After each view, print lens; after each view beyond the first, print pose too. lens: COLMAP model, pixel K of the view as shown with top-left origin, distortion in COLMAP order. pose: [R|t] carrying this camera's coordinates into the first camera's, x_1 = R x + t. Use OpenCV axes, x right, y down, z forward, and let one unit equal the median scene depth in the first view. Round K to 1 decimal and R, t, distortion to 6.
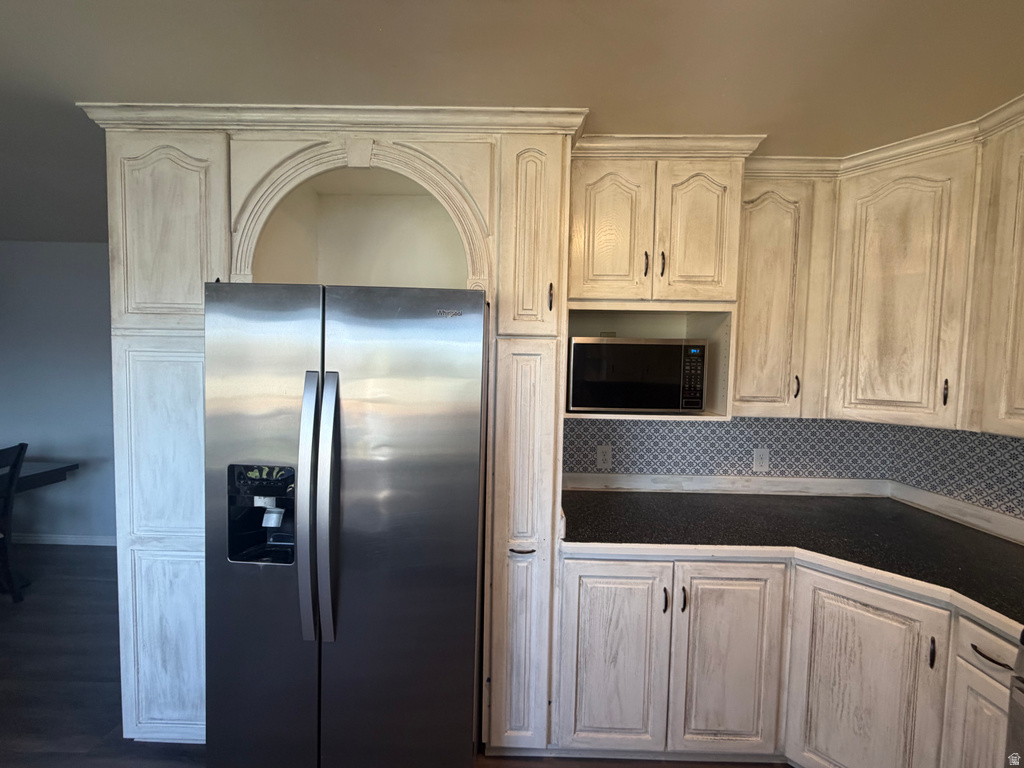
lens RADIAL K [[413.2, 0, 512.0], [0, 413.2, 384.0], [0, 0, 1]] dist [0.001249, 0.000060]
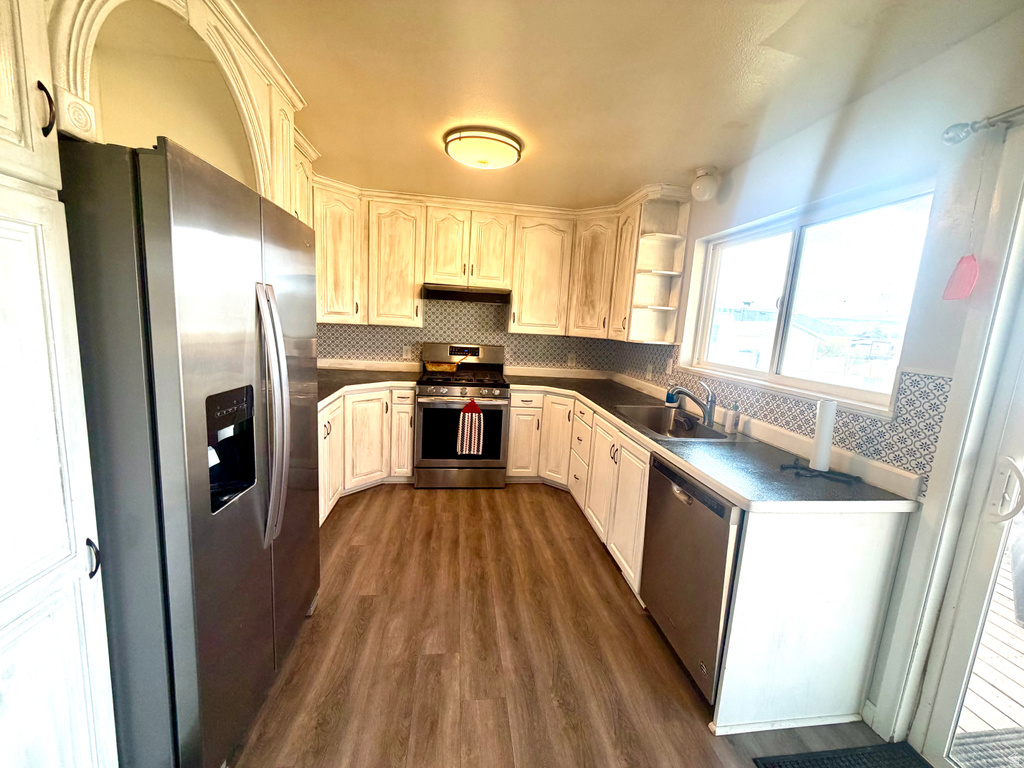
lens RADIAL K [[409.2, 0, 514.5], [0, 409.2, 382.5], [0, 0, 1]] dist [0.000616, -0.000100]
pose [[-0.145383, -0.172681, 0.974189, -1.247752], [-0.015879, 0.984931, 0.172216, 0.021198], [-0.989248, 0.009568, -0.145935, 0.437402]]
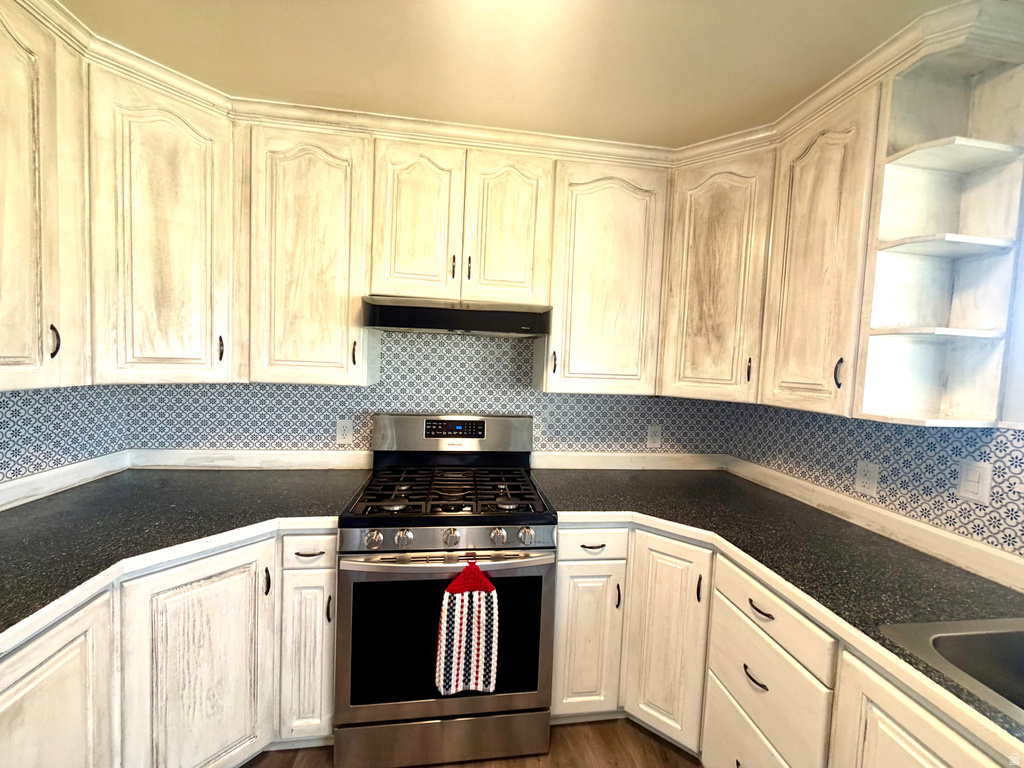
lens RADIAL K [[409.2, 0, 514.5], [0, 409.2, 382.5], [0, 0, 1]] dist [0.000616, -0.000100]
pose [[-0.148915, -0.076775, 0.985865, -0.096357], [0.002087, 0.996955, 0.077954, 0.025539], [-0.988848, 0.013666, -0.148301, 0.383300]]
